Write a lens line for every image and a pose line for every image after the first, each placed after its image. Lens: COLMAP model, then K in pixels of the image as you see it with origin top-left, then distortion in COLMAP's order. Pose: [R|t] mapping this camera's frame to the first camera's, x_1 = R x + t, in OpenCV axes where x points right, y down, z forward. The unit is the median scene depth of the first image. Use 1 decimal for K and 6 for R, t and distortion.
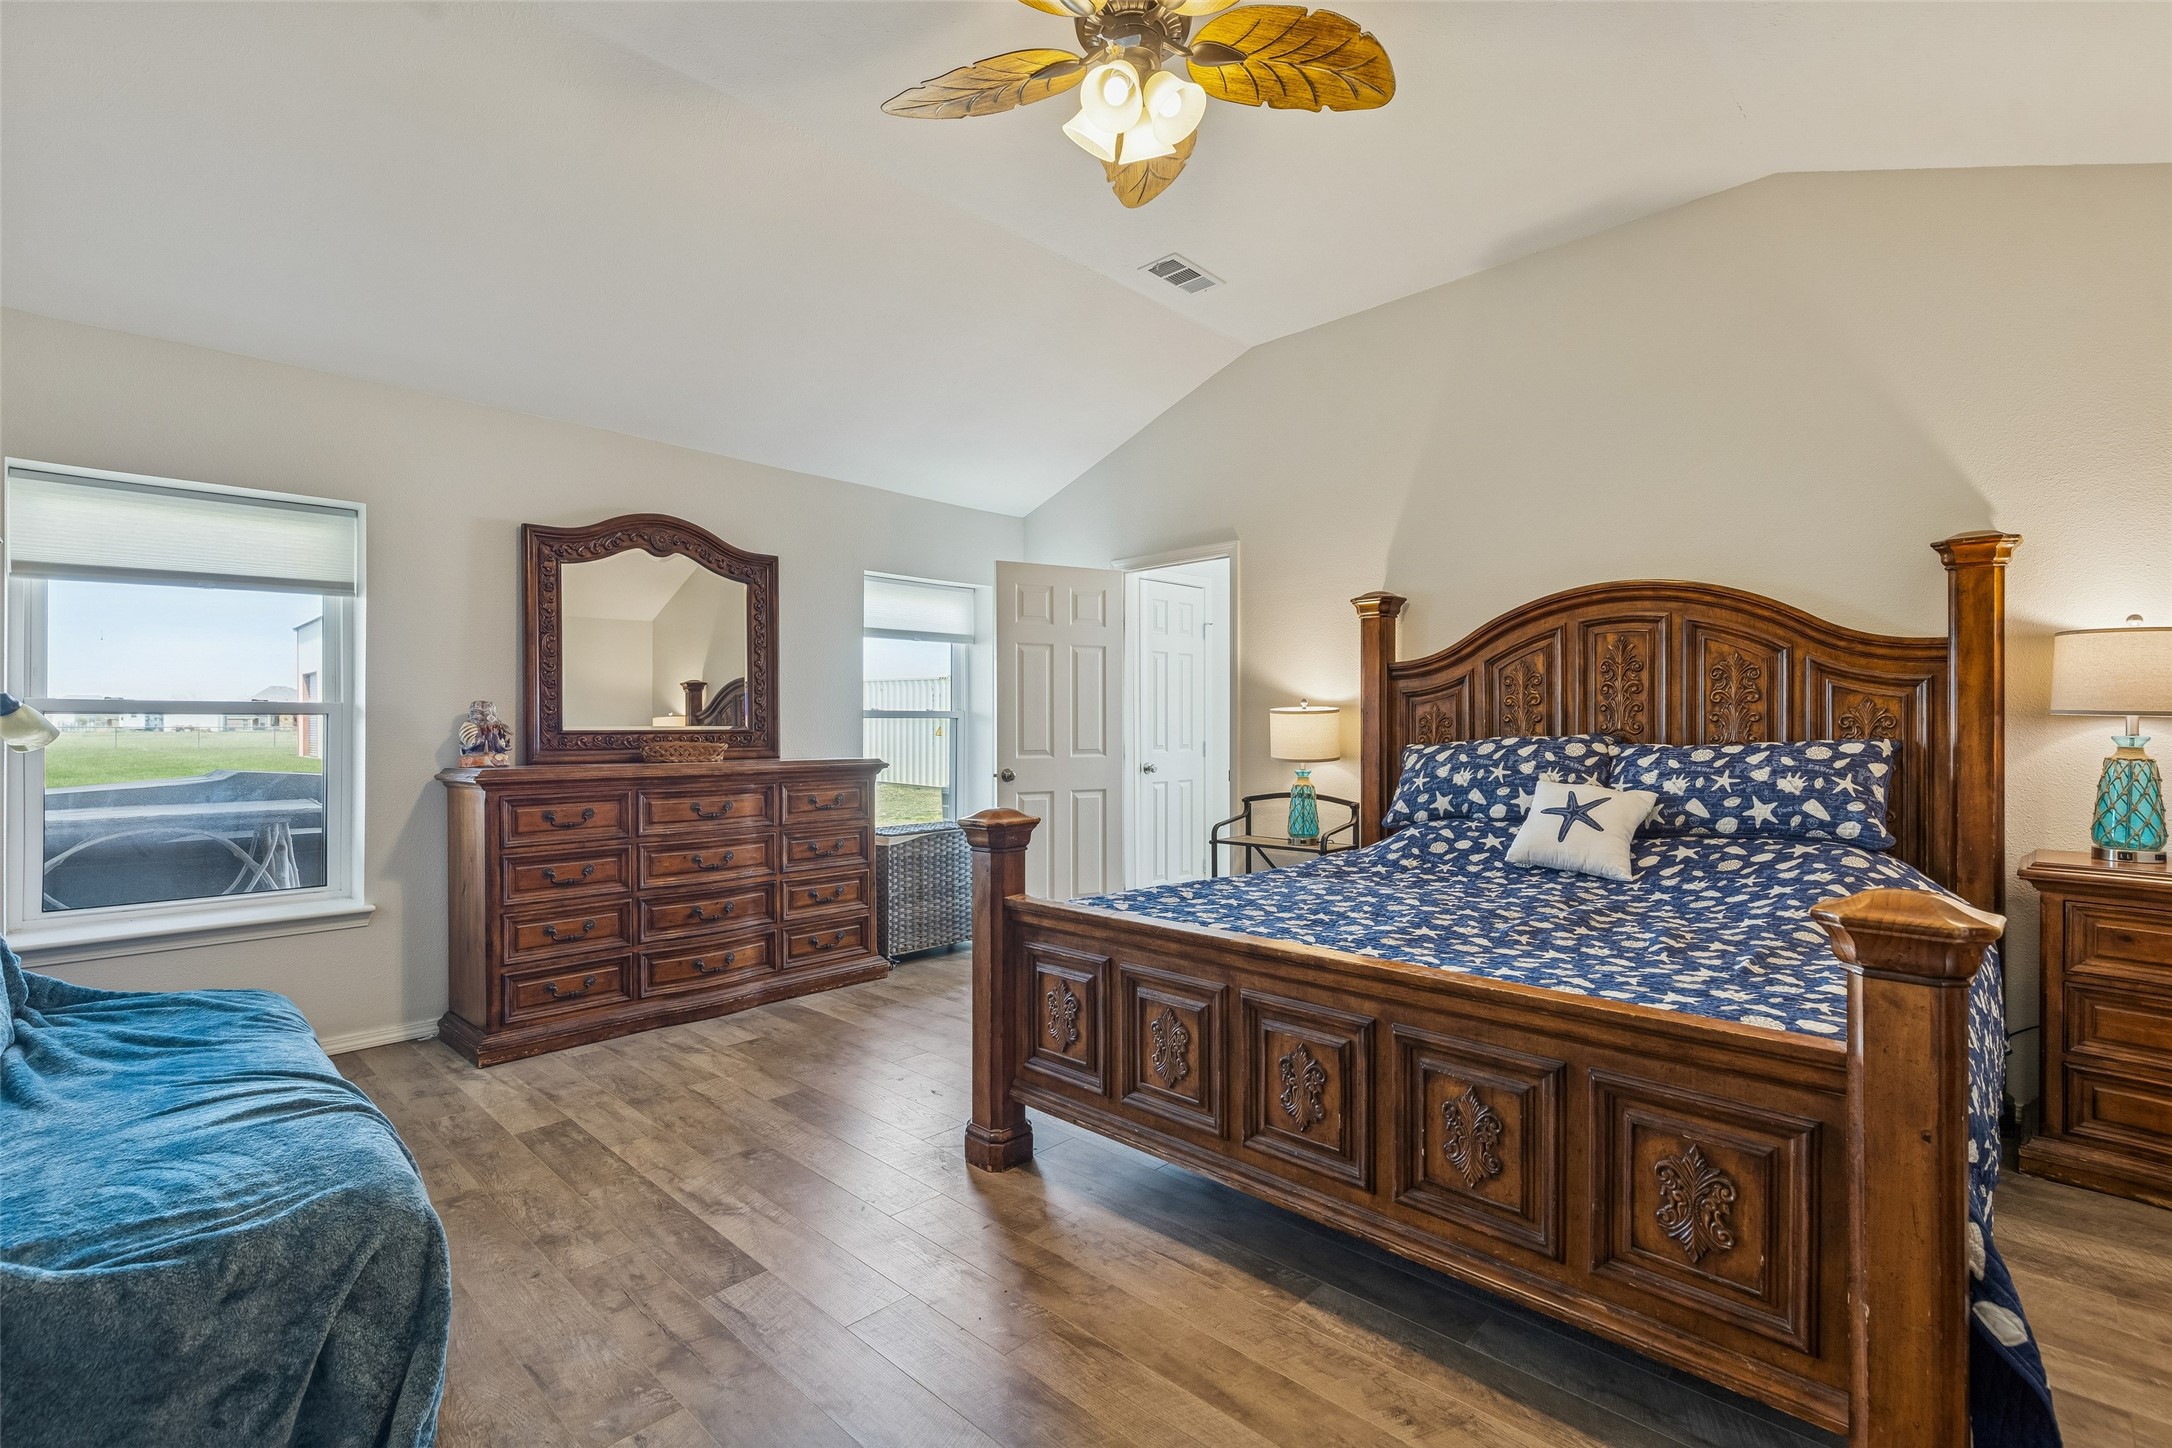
lens RADIAL K [[994.3, 0, 1095.1], [0, 994.3, 718.7], [0, 0, 1]] dist [0.001383, -0.000760]
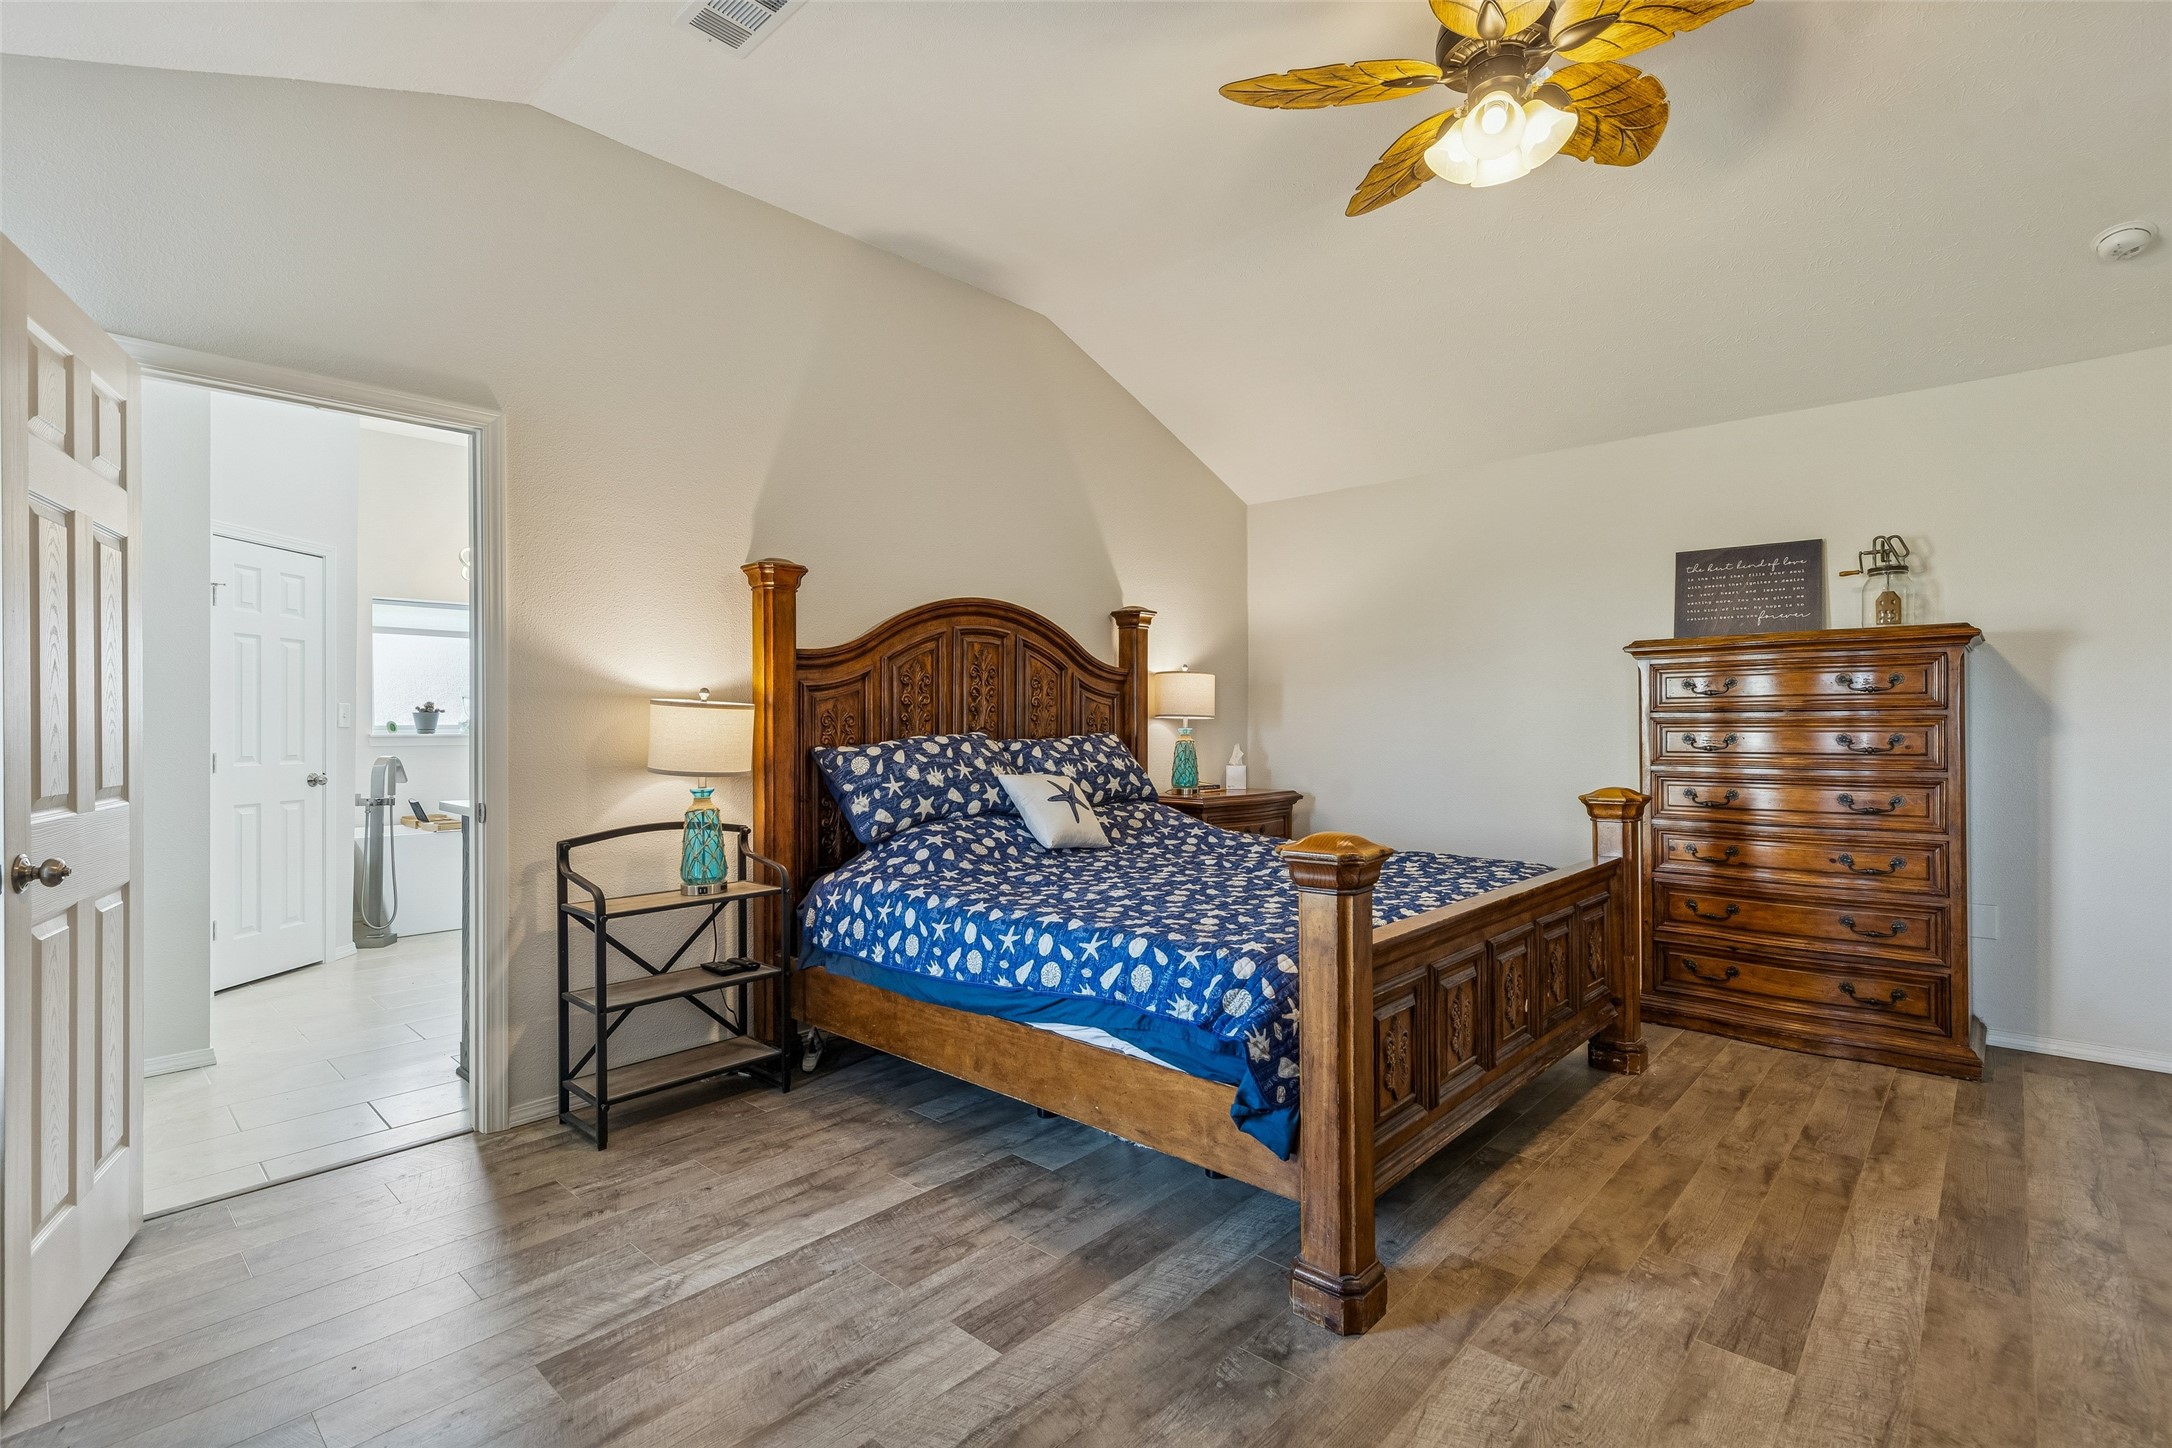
lens RADIAL K [[994.3, 0, 1094.4], [0, 994.3, 729.5], [0, 0, 1]] dist [0.001383, -0.000760]
pose [[-0.022178, 0.006082, 0.999736, -0.586700], [0.009156, 0.999941, -0.005880, 0.019467], [-0.999712, 0.009023, -0.022232, 0.859762]]
